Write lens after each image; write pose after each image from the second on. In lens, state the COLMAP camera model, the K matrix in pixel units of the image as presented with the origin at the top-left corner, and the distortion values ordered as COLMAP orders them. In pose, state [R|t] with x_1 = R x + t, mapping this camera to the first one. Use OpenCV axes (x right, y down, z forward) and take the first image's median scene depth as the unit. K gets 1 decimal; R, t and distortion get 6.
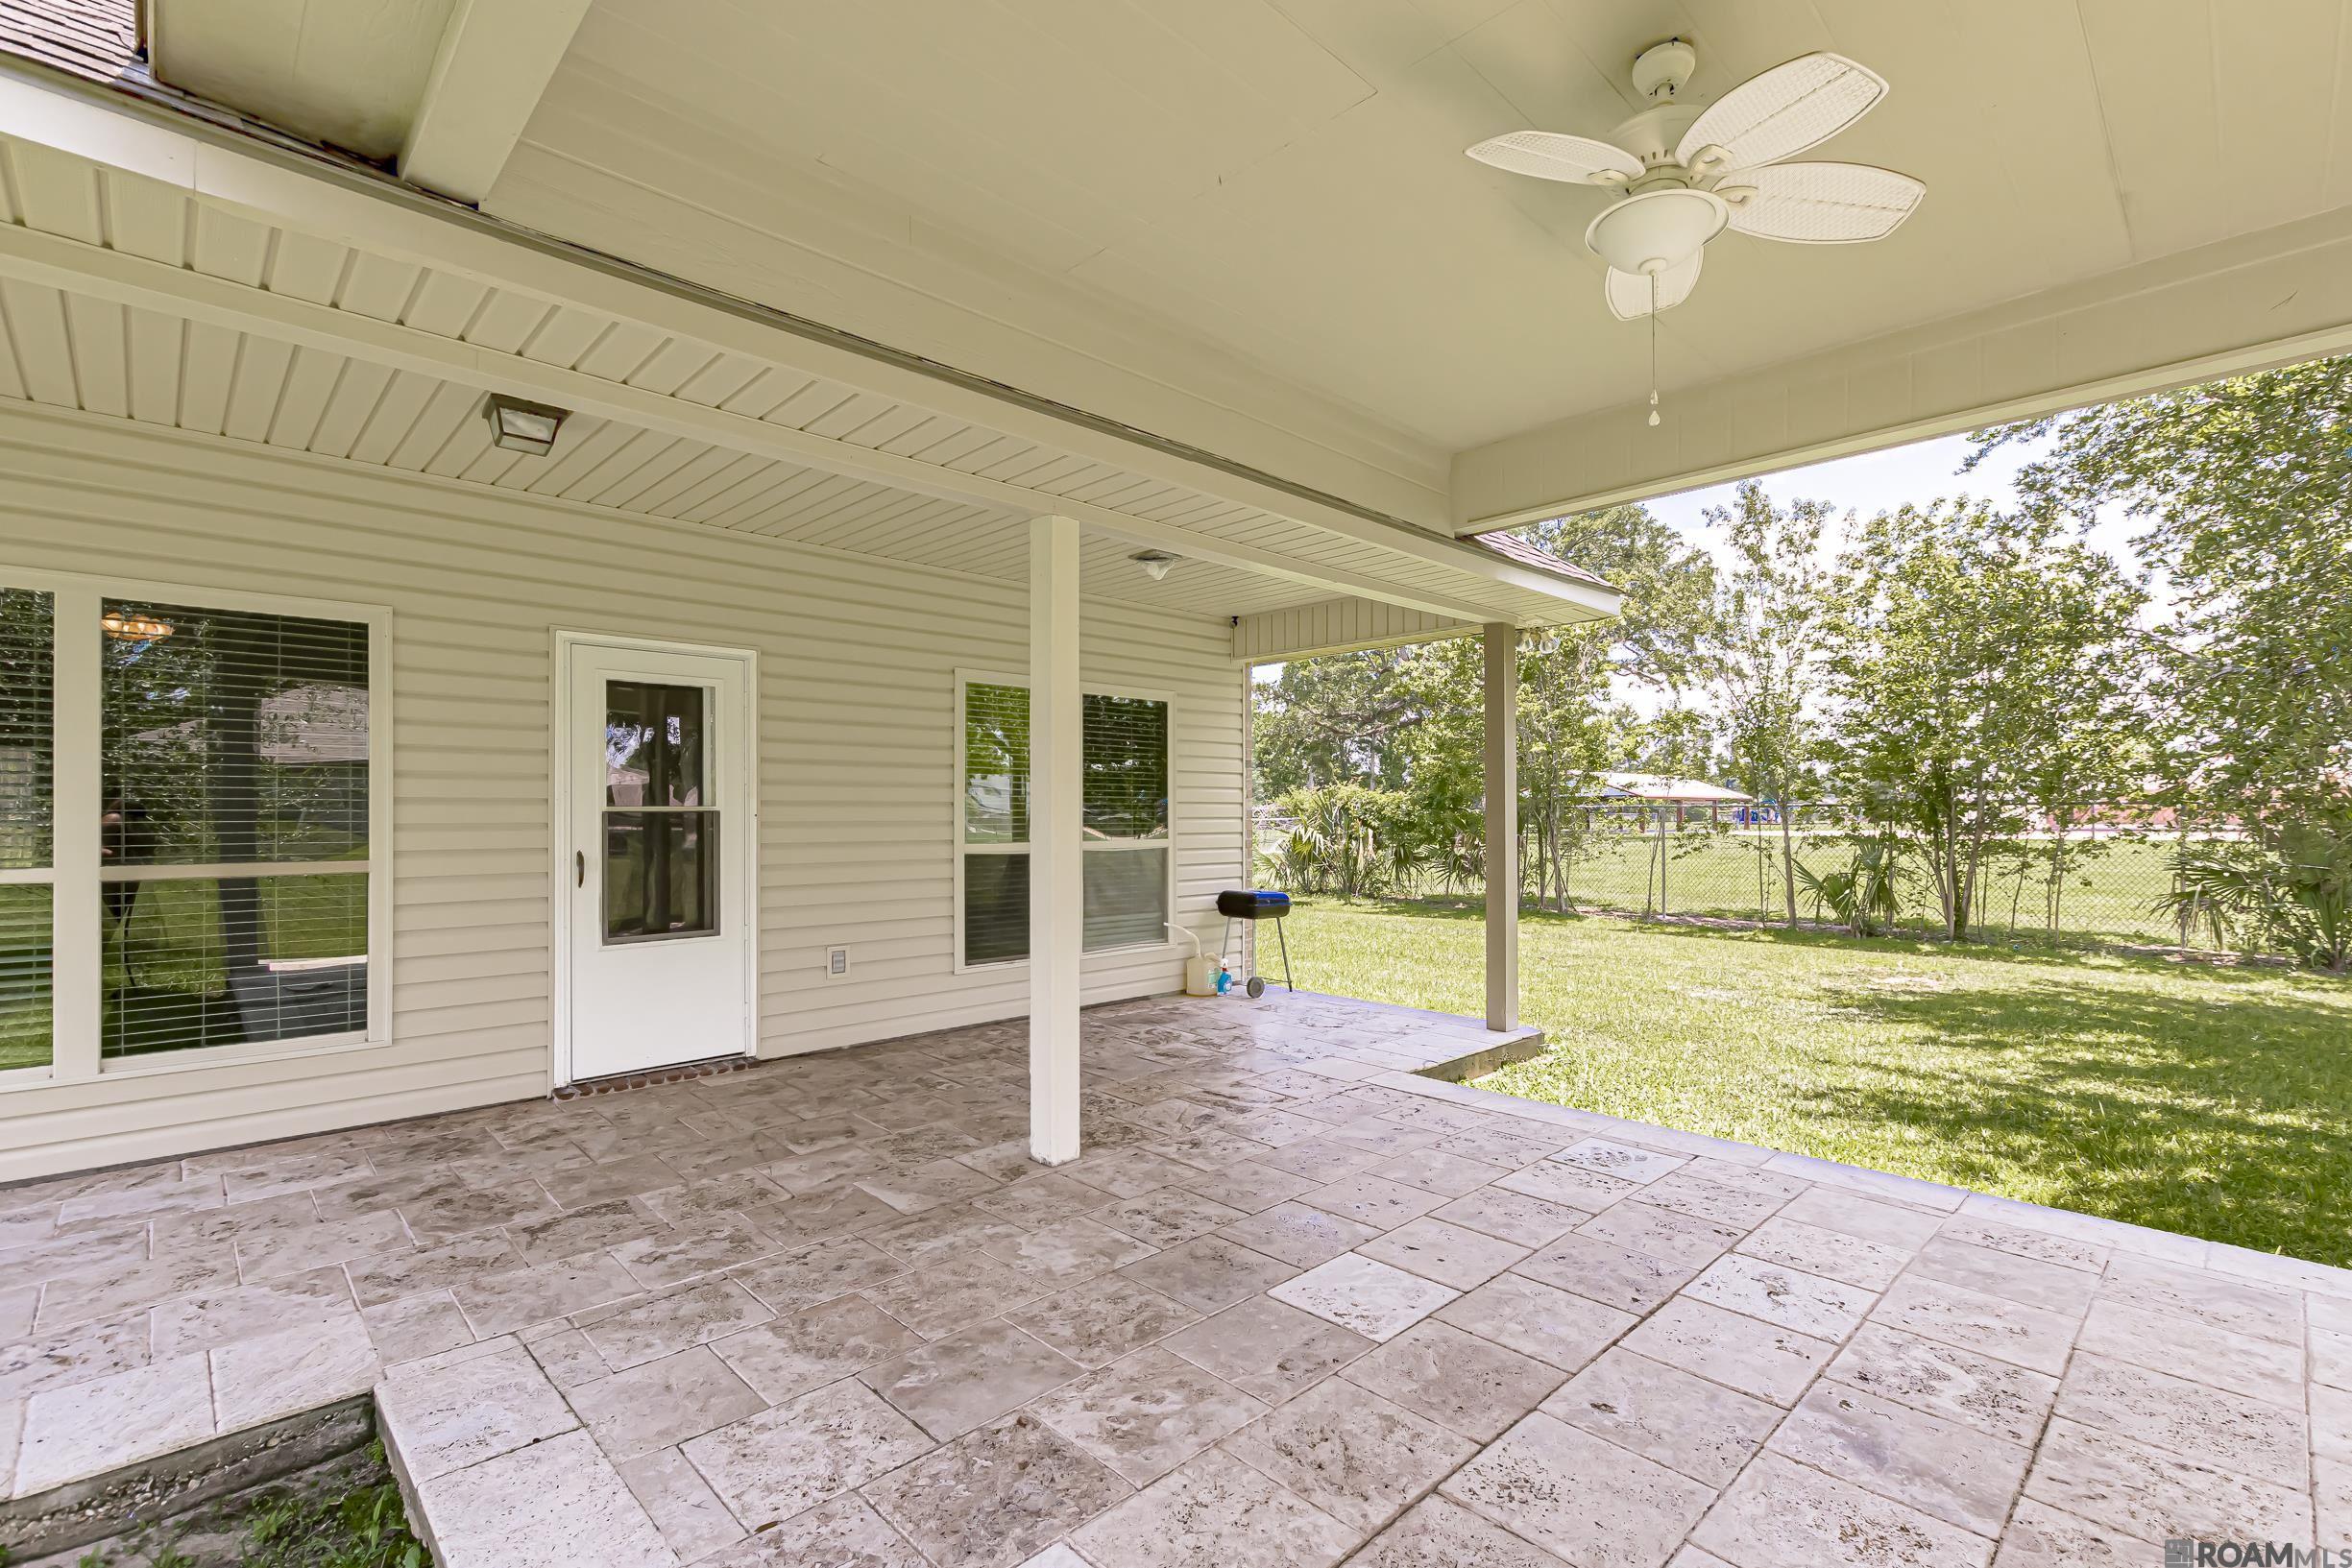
lens RADIAL K [[1045.8, 0, 1159.6], [0, 1045.8, 801.0], [0, 0, 1]] dist [0.022725, -0.000092]
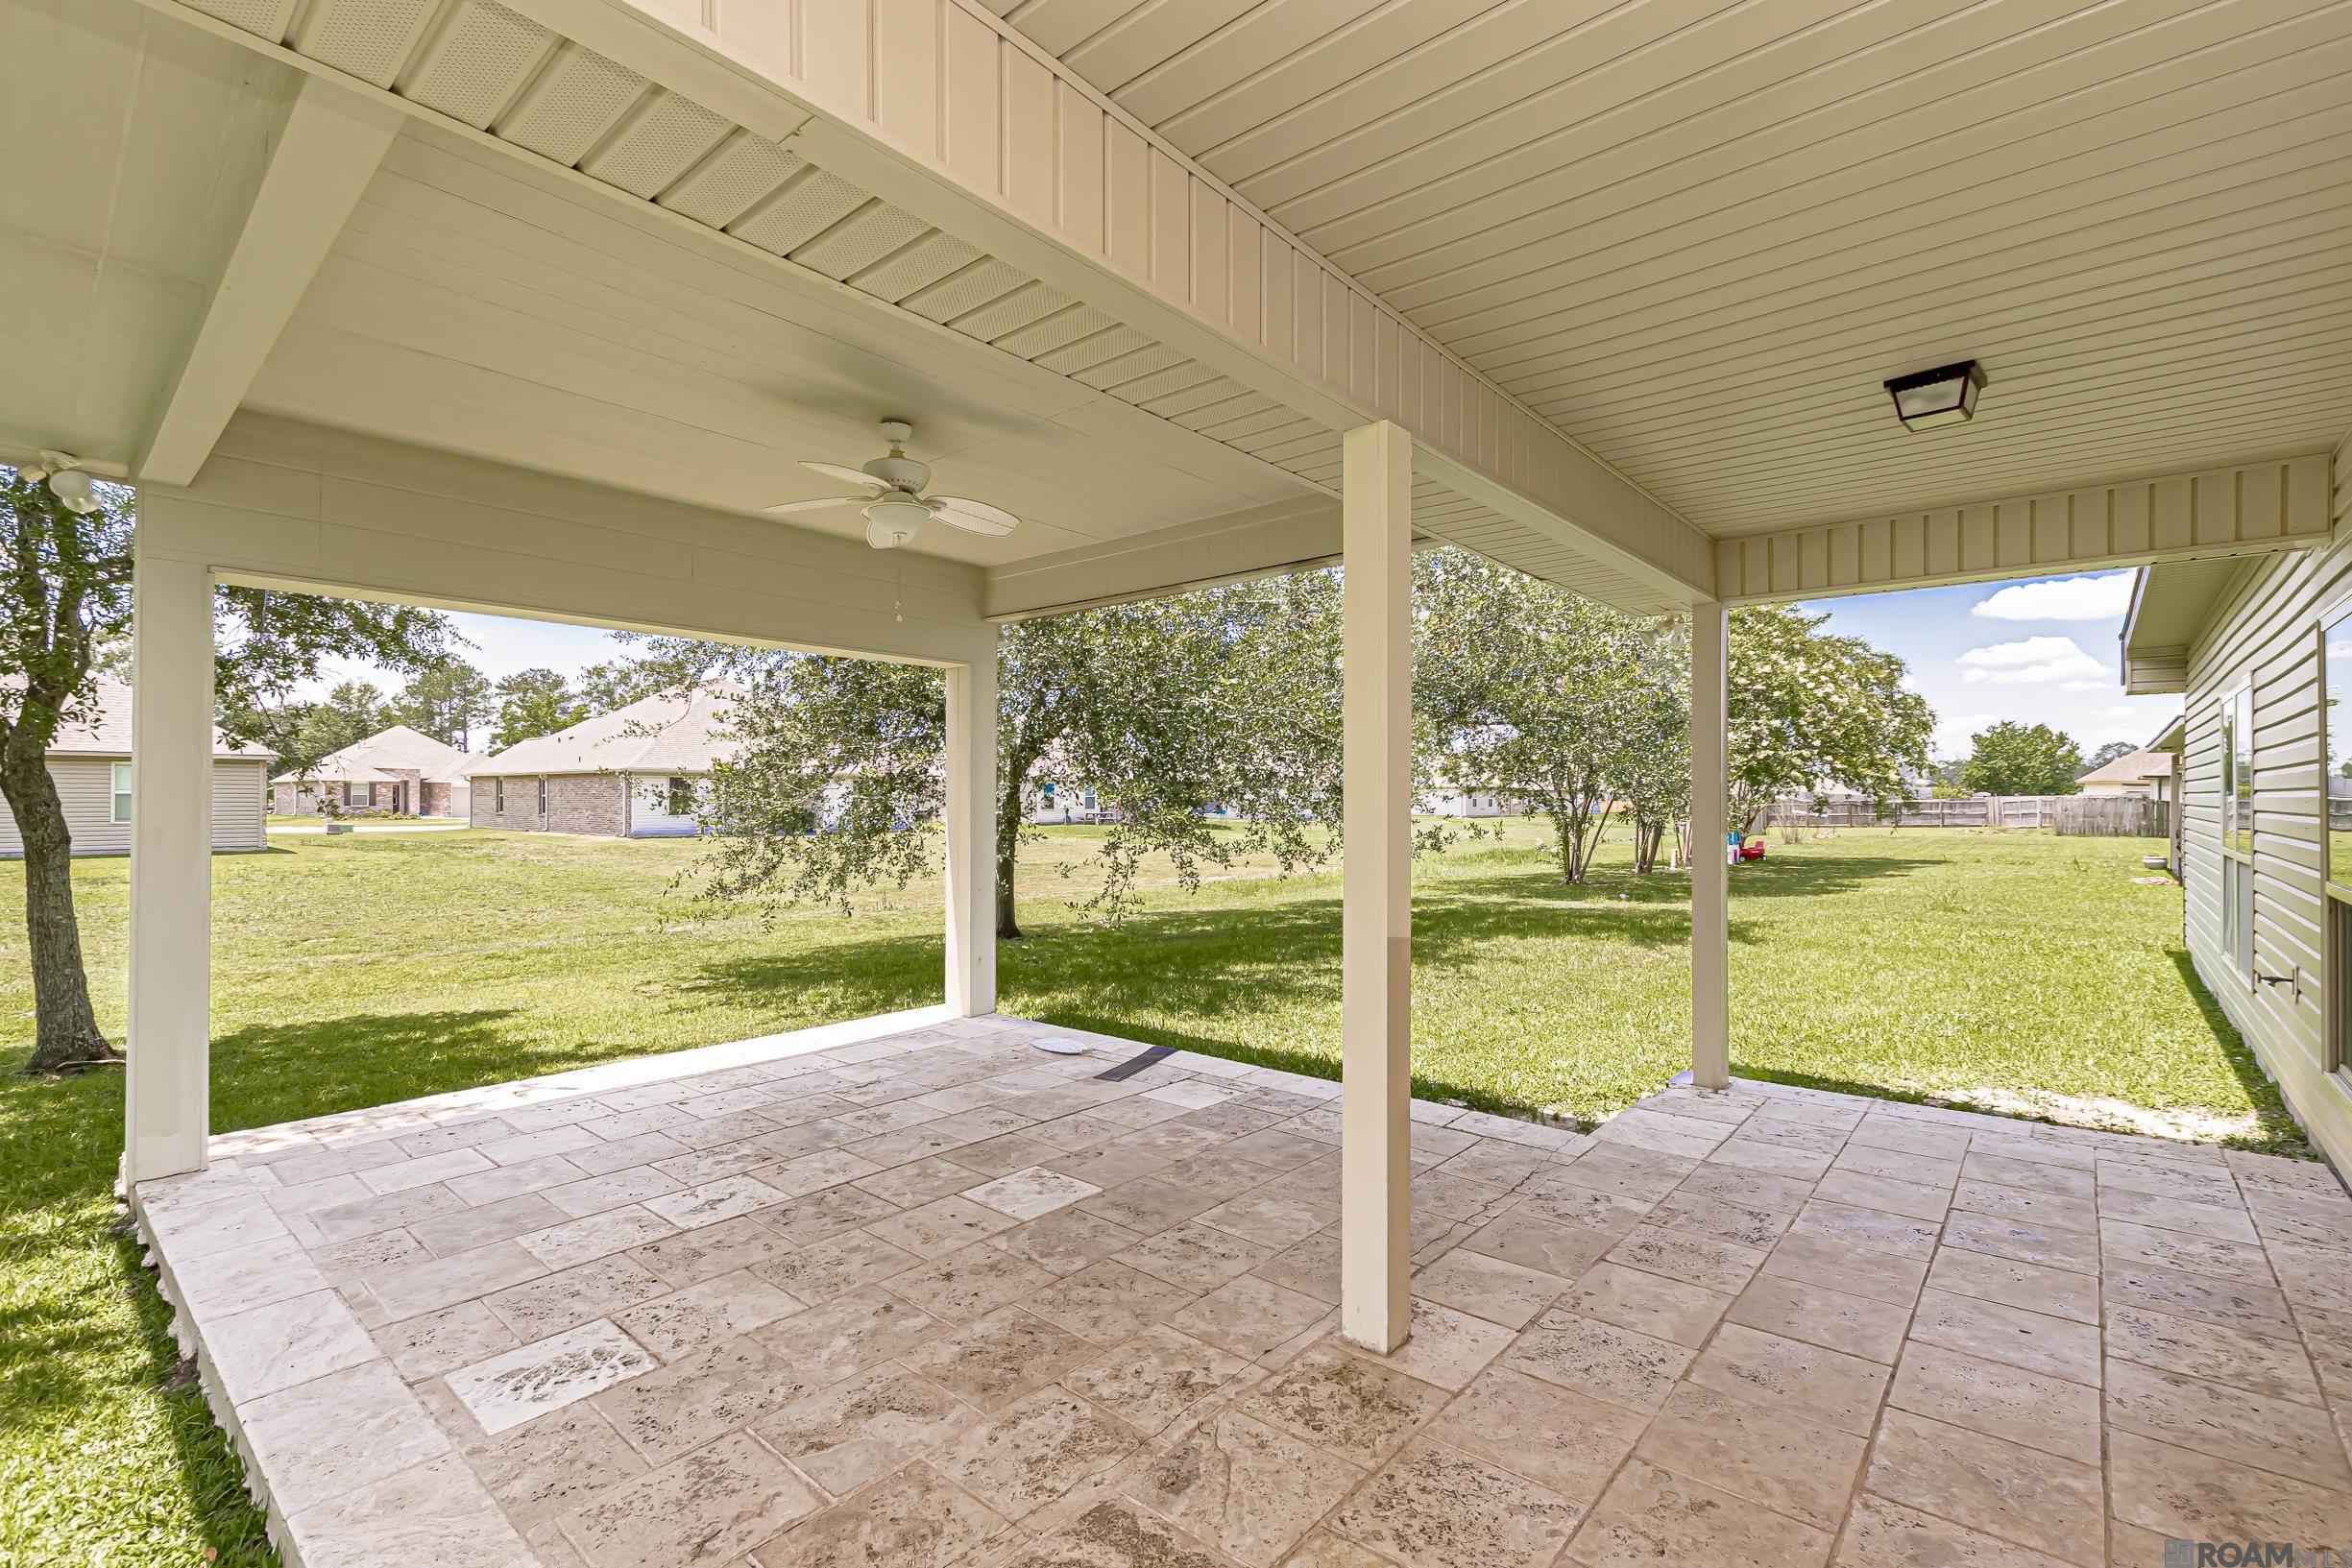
lens RADIAL K [[1045.8, 0, 1159.6], [0, 1045.8, 801.0], [0, 0, 1]] dist [0.022725, -0.000092]
pose [[-0.995719, 0.001628, -0.092420, 0.138936], [0.002504, 0.999953, -0.009358, -0.018921], [0.092401, -0.009550, -0.995676, 2.129184]]
